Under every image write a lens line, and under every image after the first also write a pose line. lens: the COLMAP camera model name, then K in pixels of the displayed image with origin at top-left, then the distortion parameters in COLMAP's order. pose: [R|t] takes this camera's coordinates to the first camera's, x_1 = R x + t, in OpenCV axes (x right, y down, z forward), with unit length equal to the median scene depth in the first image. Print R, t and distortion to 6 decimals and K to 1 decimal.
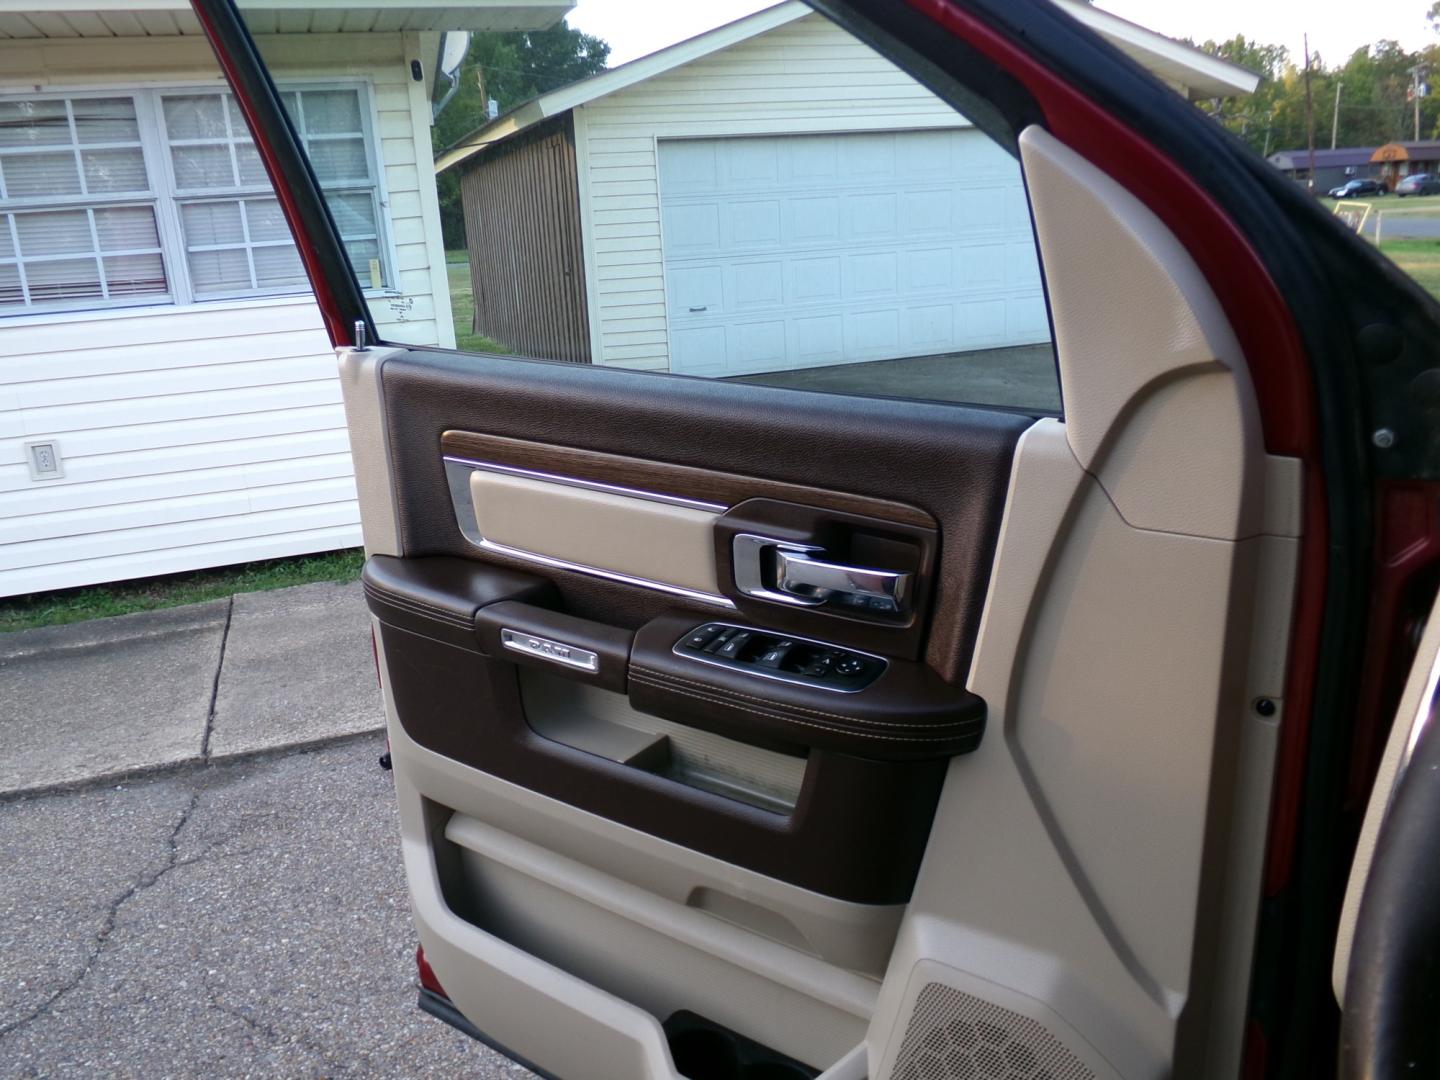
lens RADIAL K [[1137.3, 0, 720.0], [0, 1137.3, 540.0], [0, 0, 1]] dist [0.006094, -0.038550]
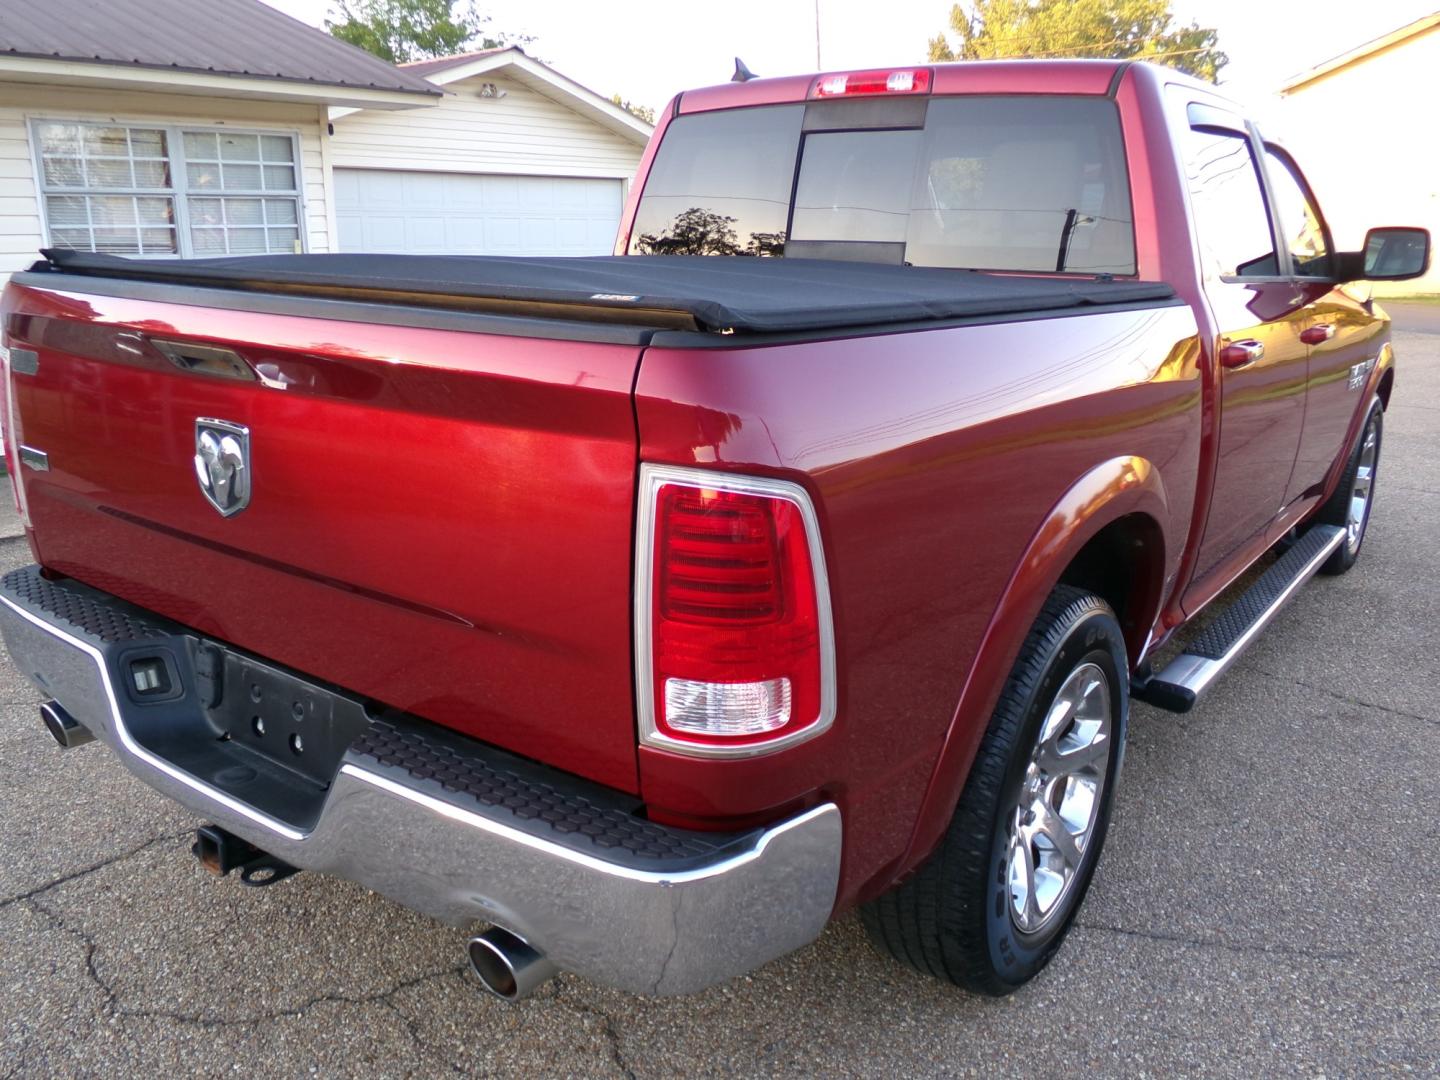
lens RADIAL K [[1137.3, 0, 720.0], [0, 1137.3, 540.0], [0, 0, 1]] dist [0.006094, -0.038550]
pose [[0.888940, -0.061413, 0.453888, -0.570333], [0.072117, 0.997376, -0.006293, 0.251702], [-0.452311, 0.038327, 0.891036, -0.754653]]
